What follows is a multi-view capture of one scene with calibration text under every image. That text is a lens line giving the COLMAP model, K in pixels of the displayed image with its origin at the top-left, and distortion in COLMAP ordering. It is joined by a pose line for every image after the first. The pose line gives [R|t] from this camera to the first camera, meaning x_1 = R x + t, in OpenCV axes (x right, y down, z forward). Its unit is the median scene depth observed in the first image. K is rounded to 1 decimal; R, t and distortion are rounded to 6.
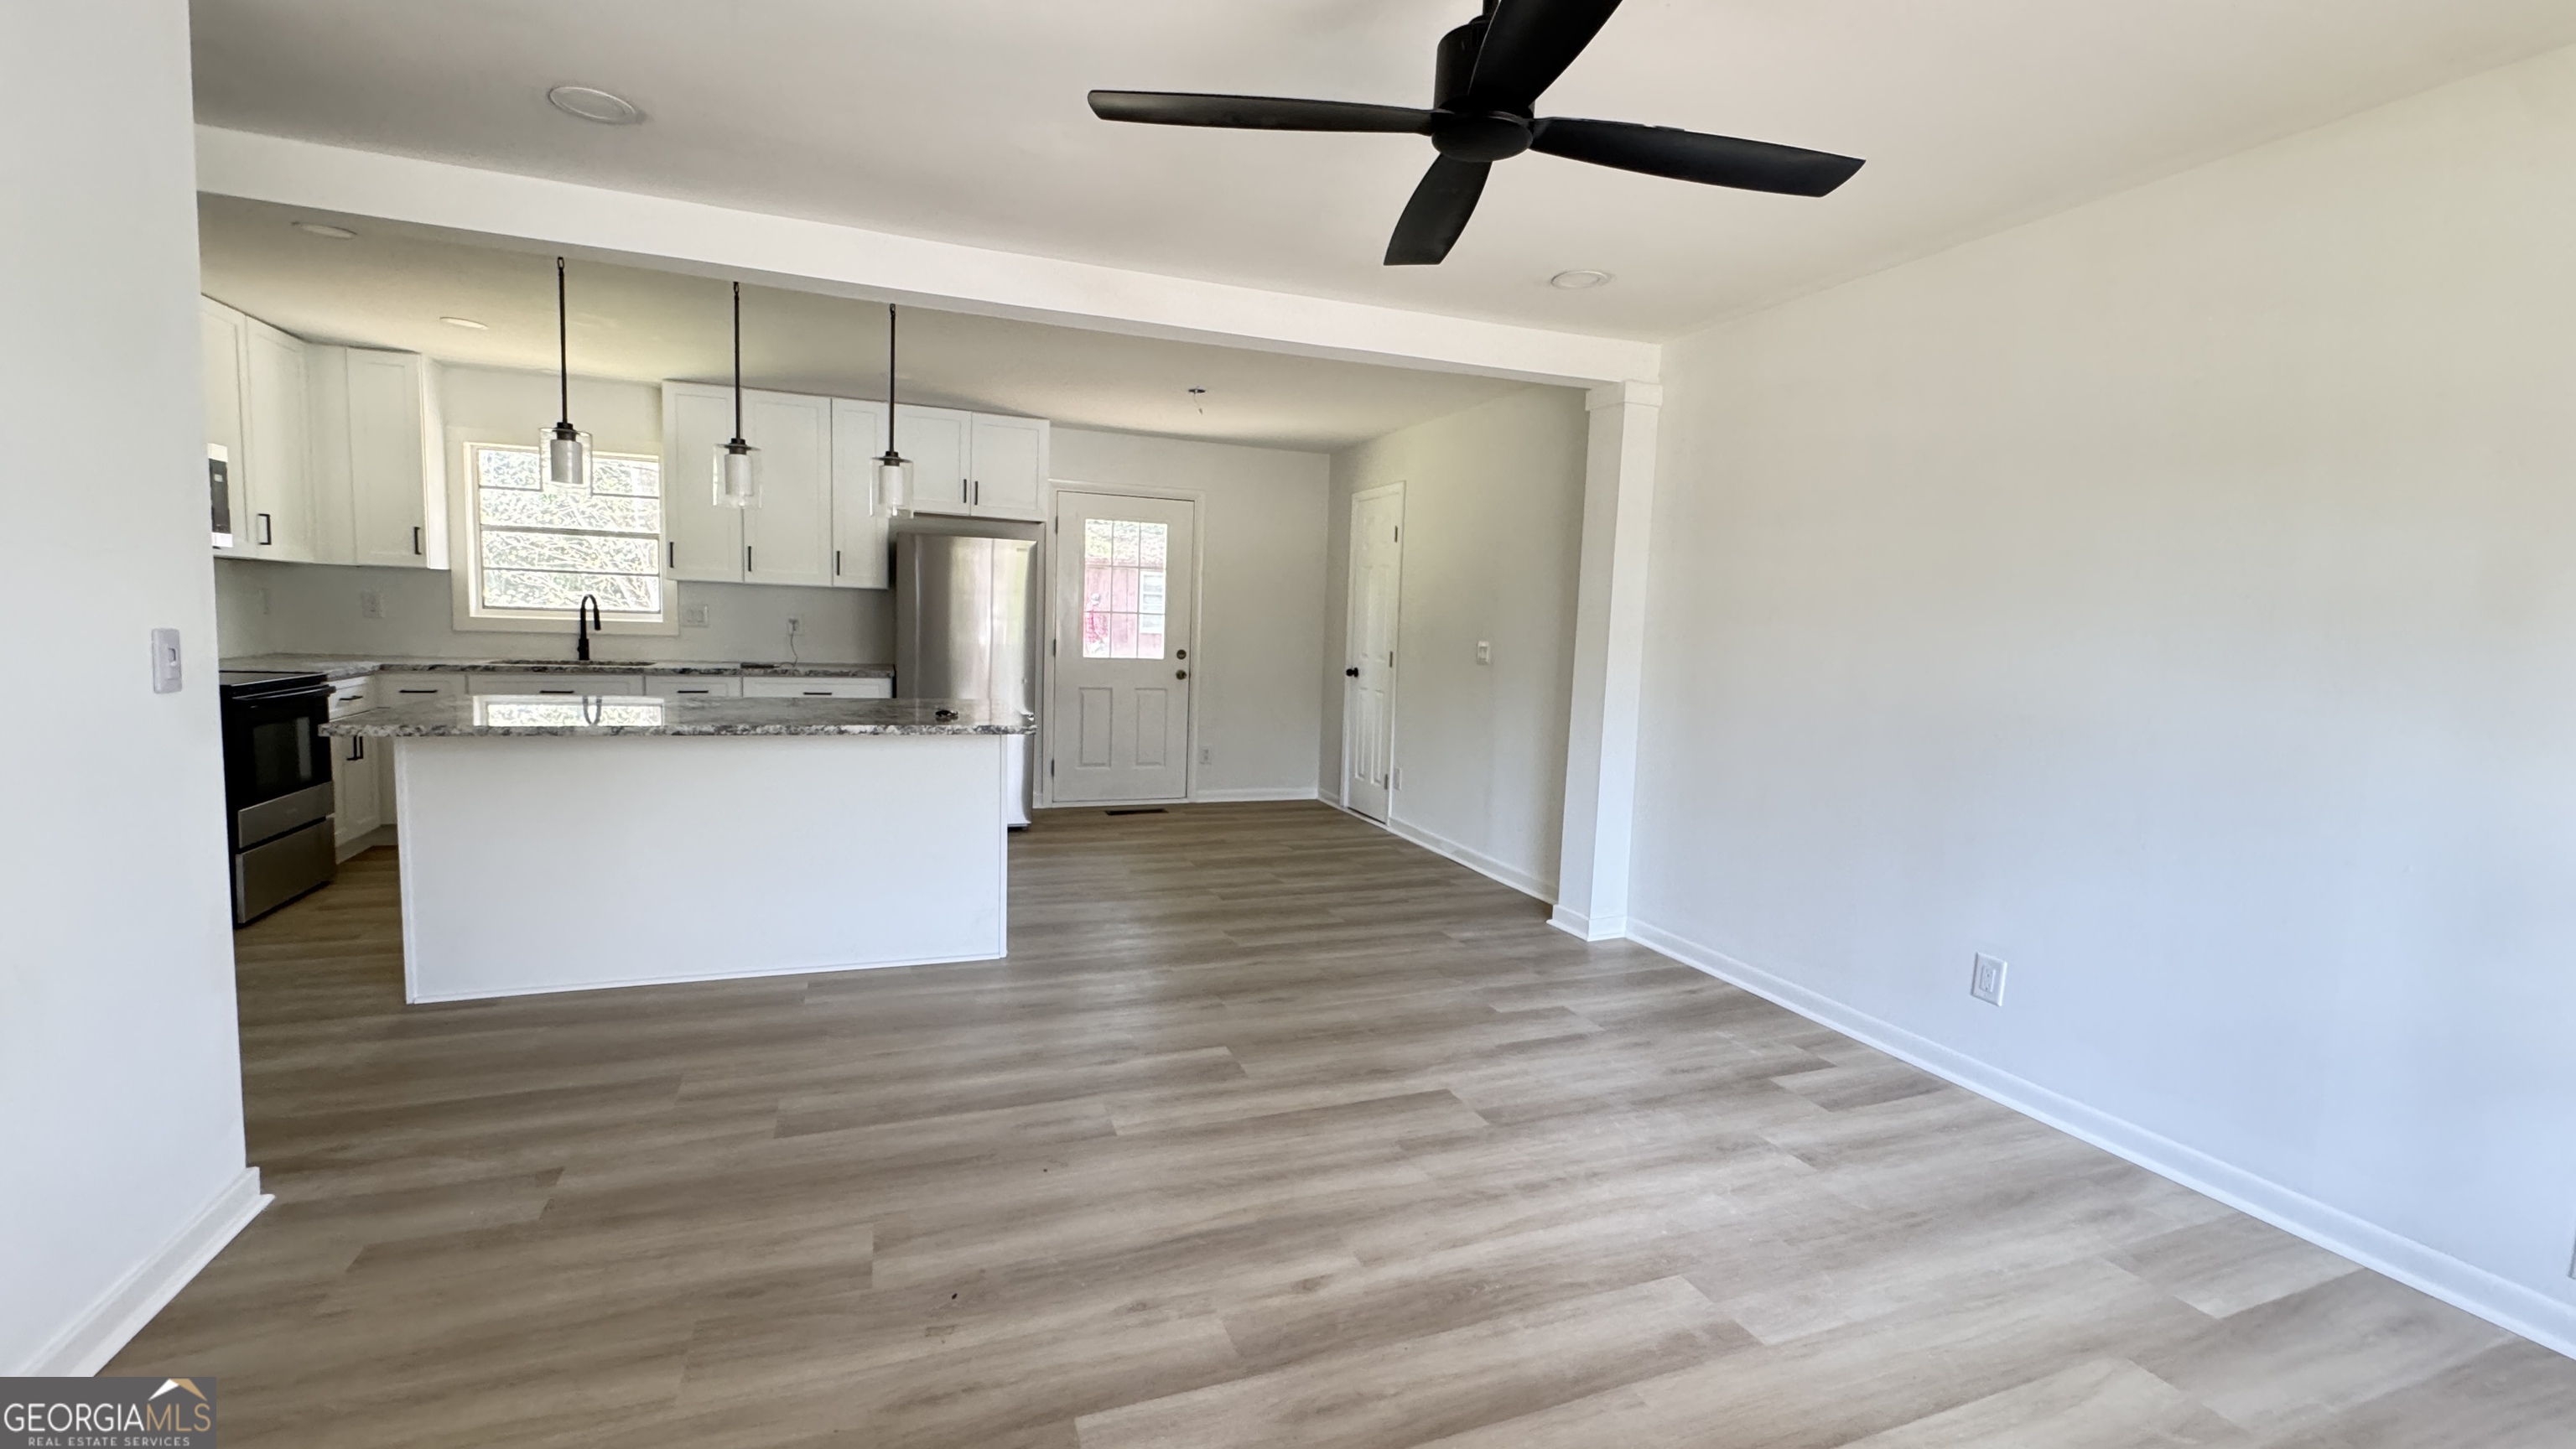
lens RADIAL K [[1066.1, 0, 1288.0], [0, 1066.1, 724.5], [0, 0, 1]] dist [-0.012839, -0.000007]
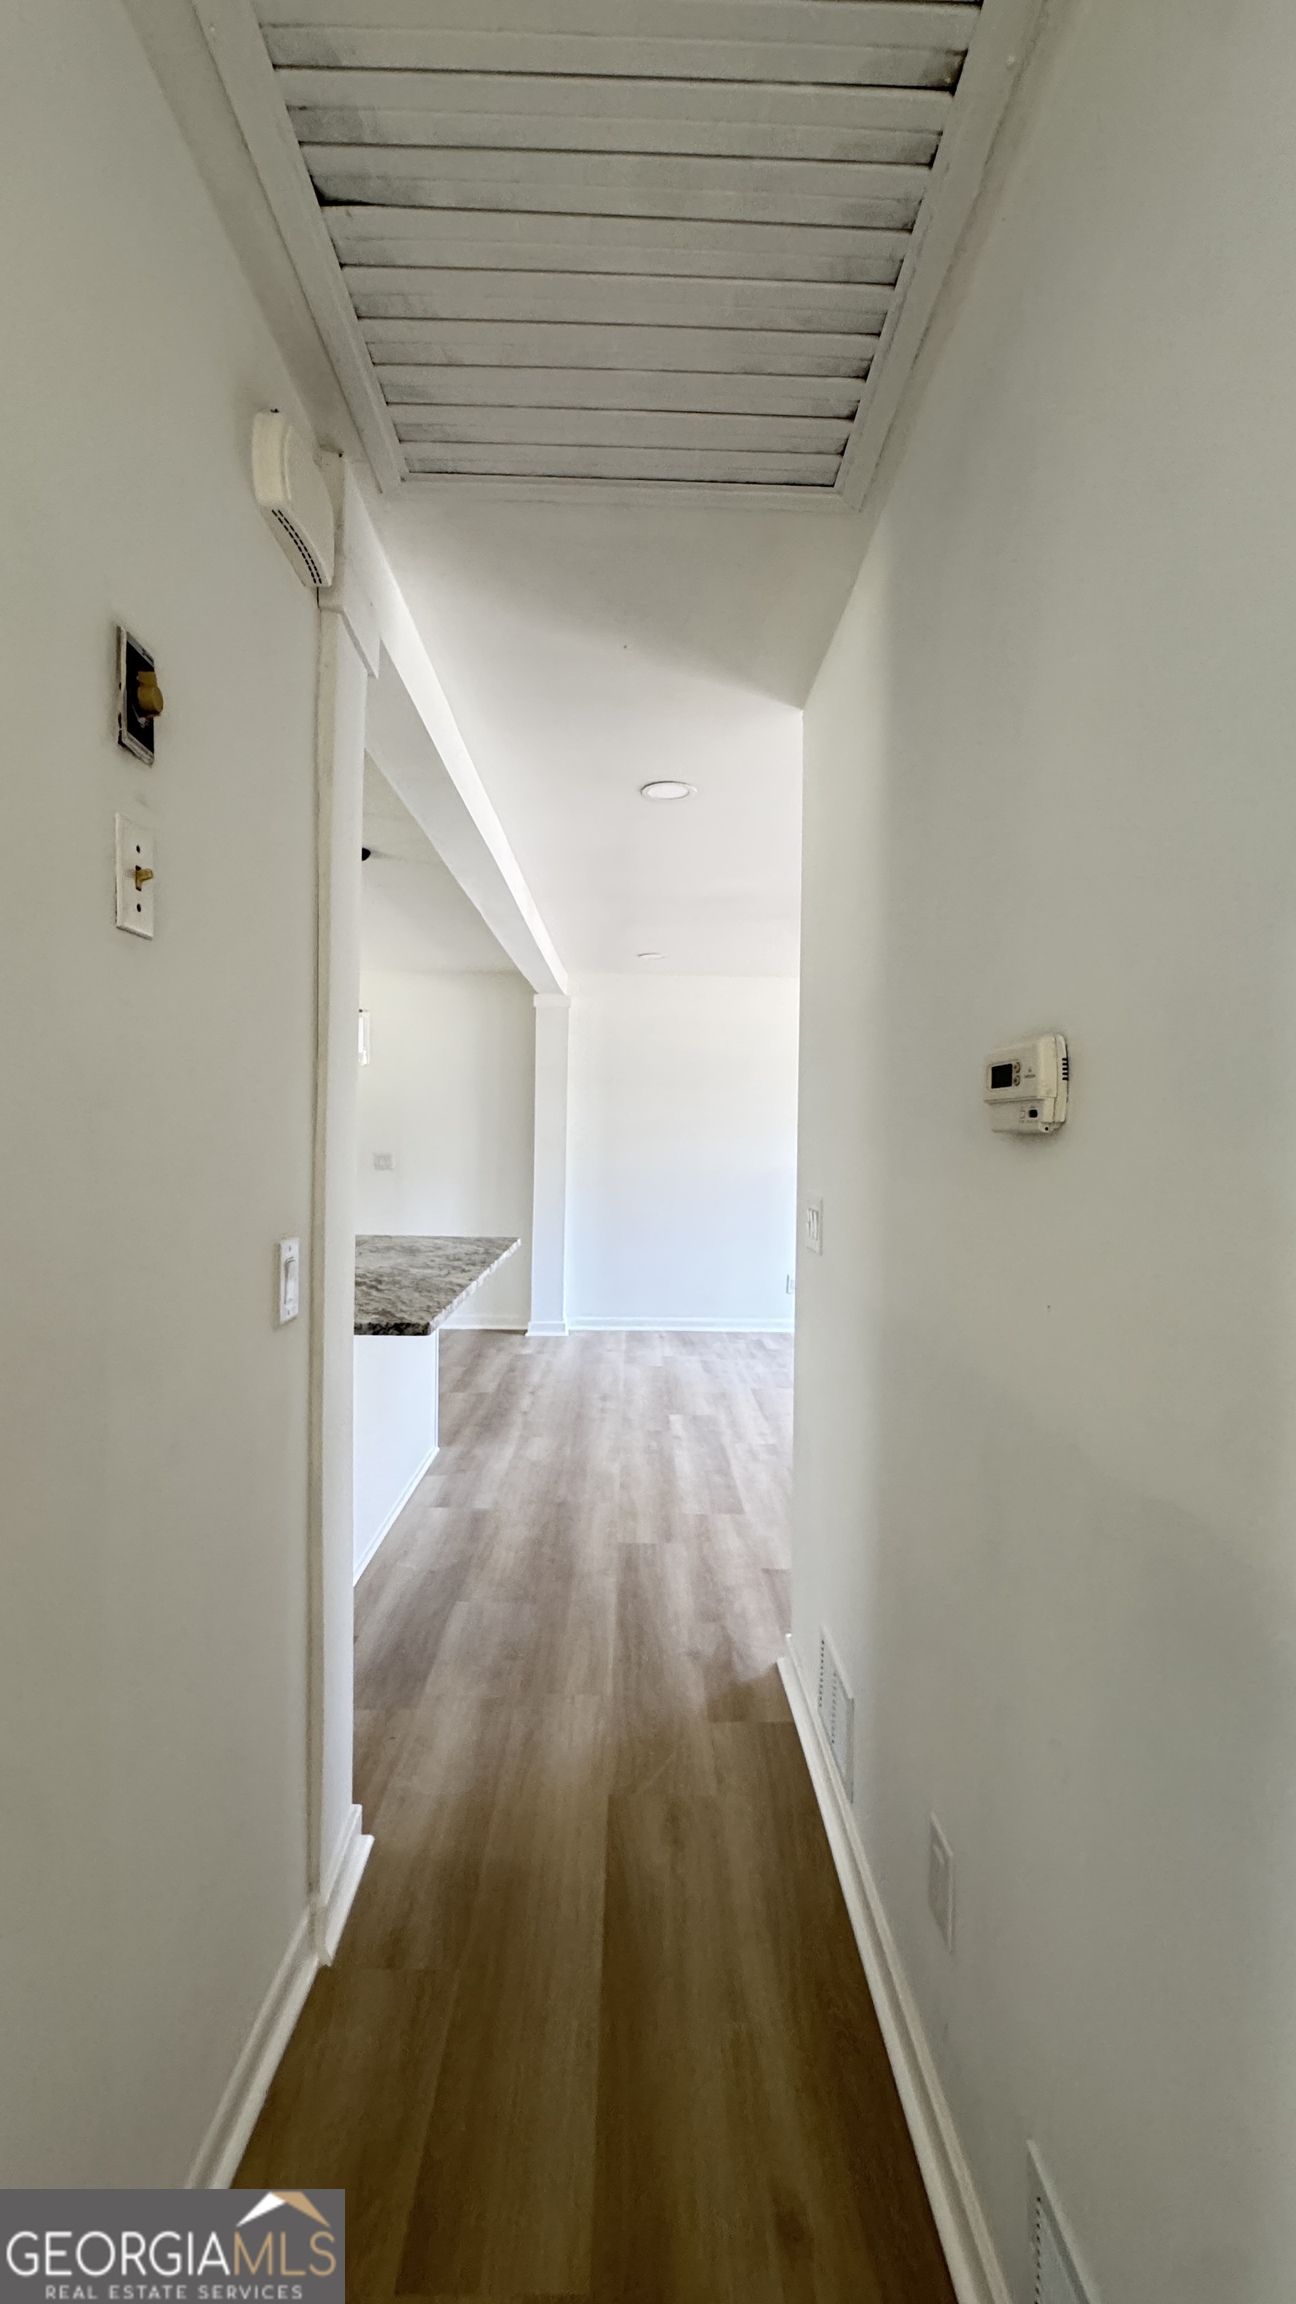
lens RADIAL K [[953.5, 0, 648.0], [0, 953.5, 1152.0], [0, 0, 1]] dist [-0.012839, -0.000007]
pose [[0.347674, -0.047634, 0.936405, -1.435751], [0.081106, 0.996493, 0.020577, -0.135547], [-0.934101, 0.068793, 0.350318, 0.492271]]
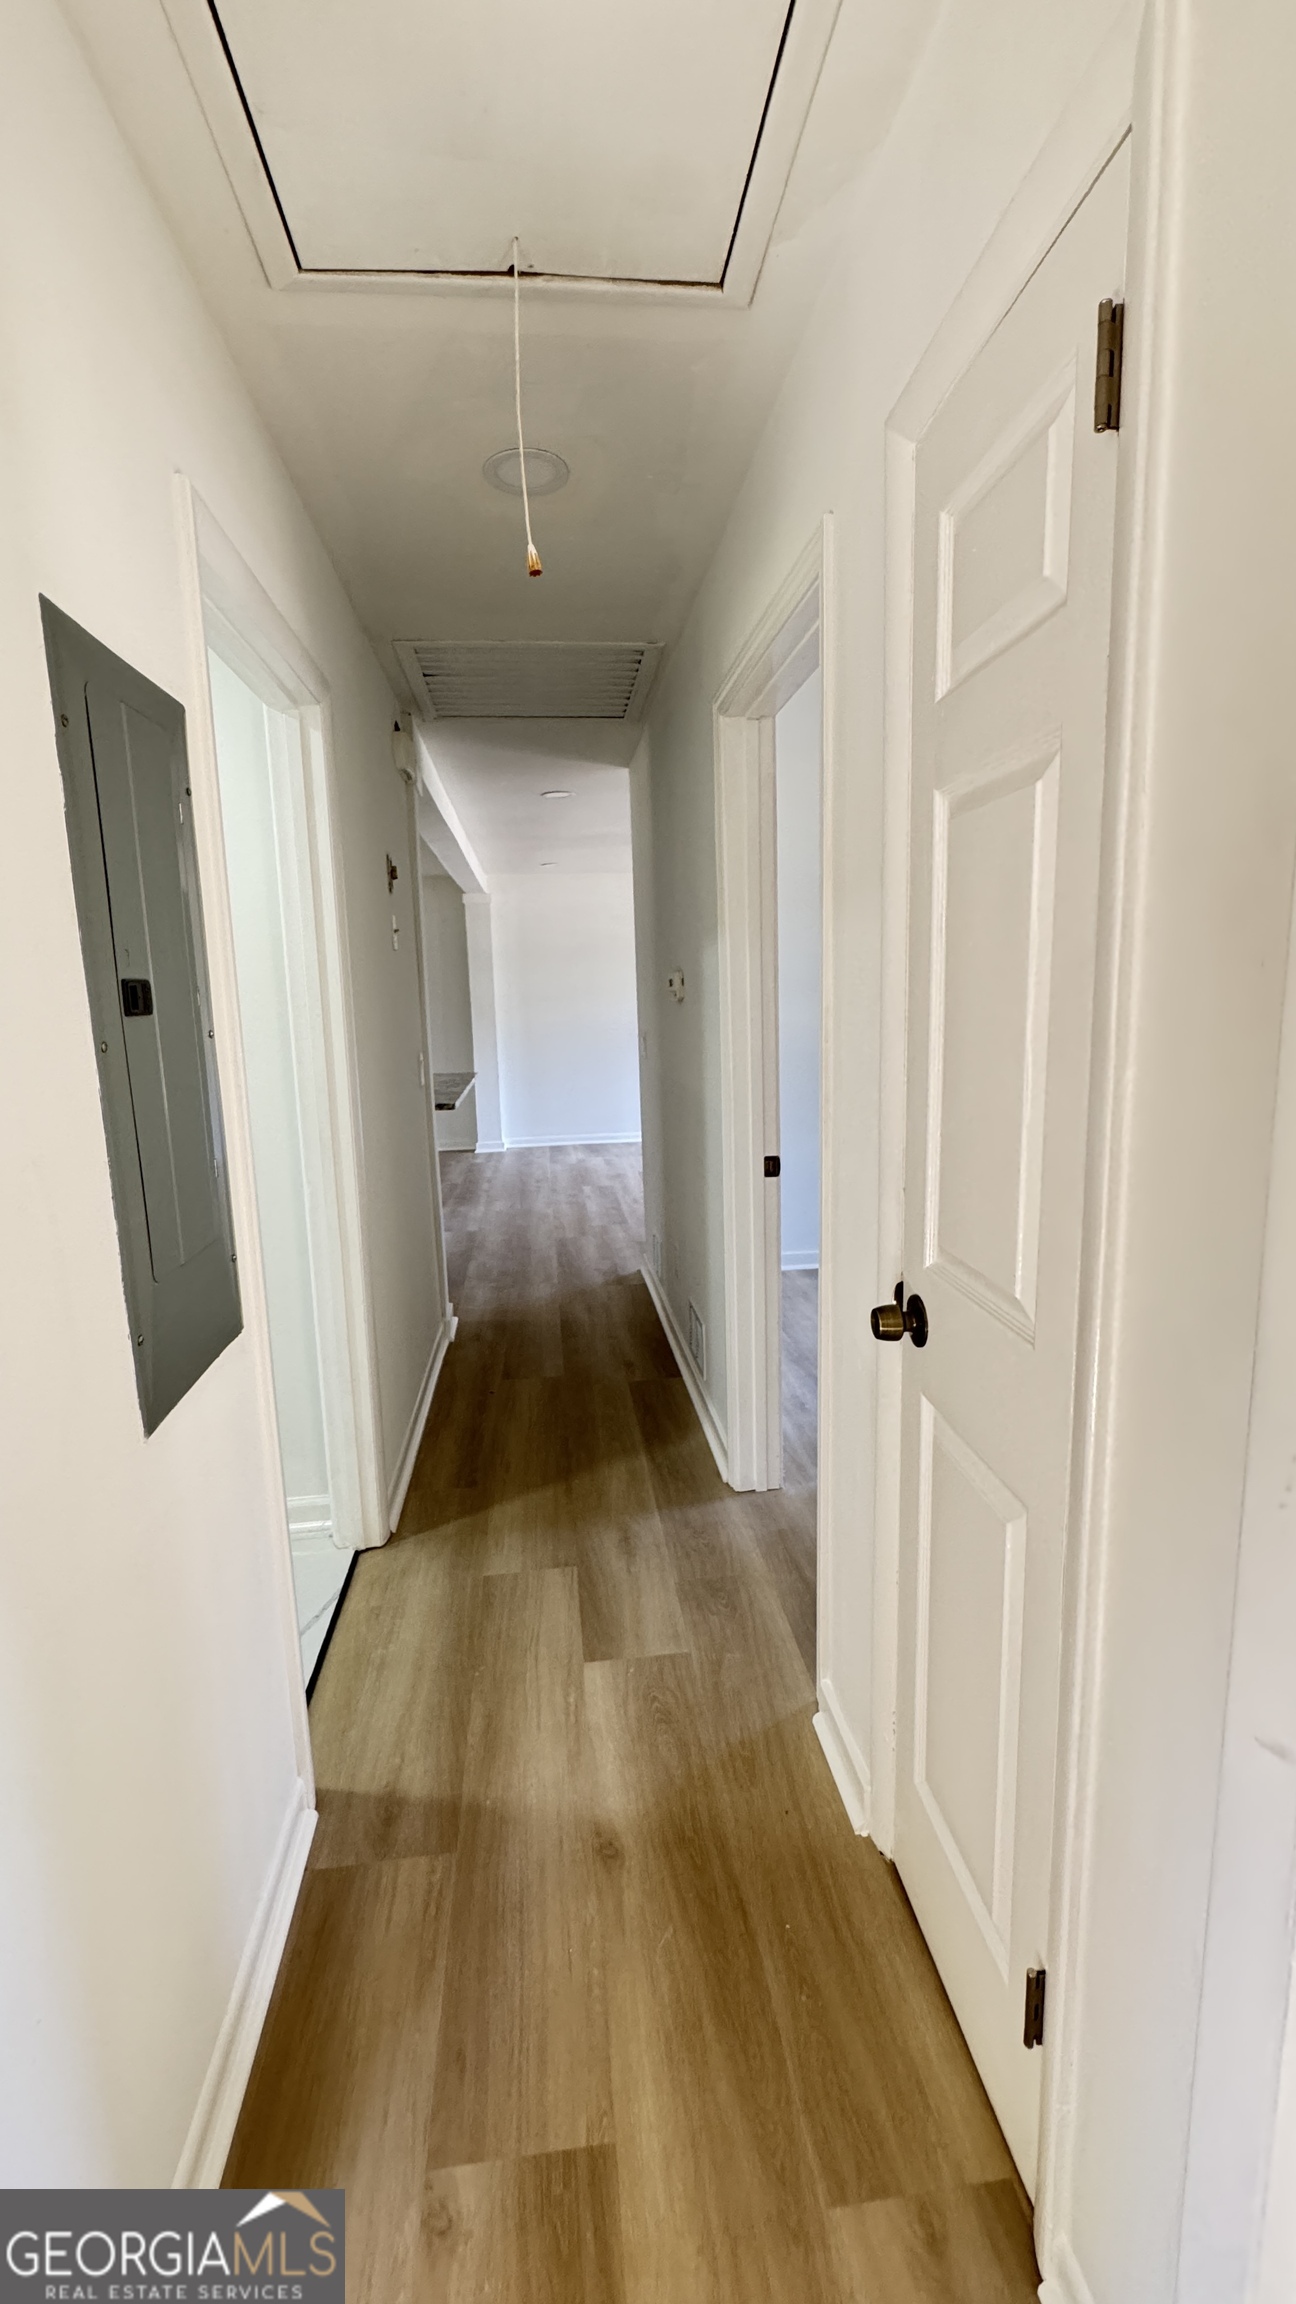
lens RADIAL K [[953.5, 0, 648.0], [0, 953.5, 1152.0], [0, 0, 1]] dist [-0.012839, -0.000007]
pose [[0.253910, -0.202477, 0.945797, -2.126820], [0.123678, 0.976613, 0.175871, -0.150686], [-0.959288, 0.072319, 0.273014, 0.240558]]
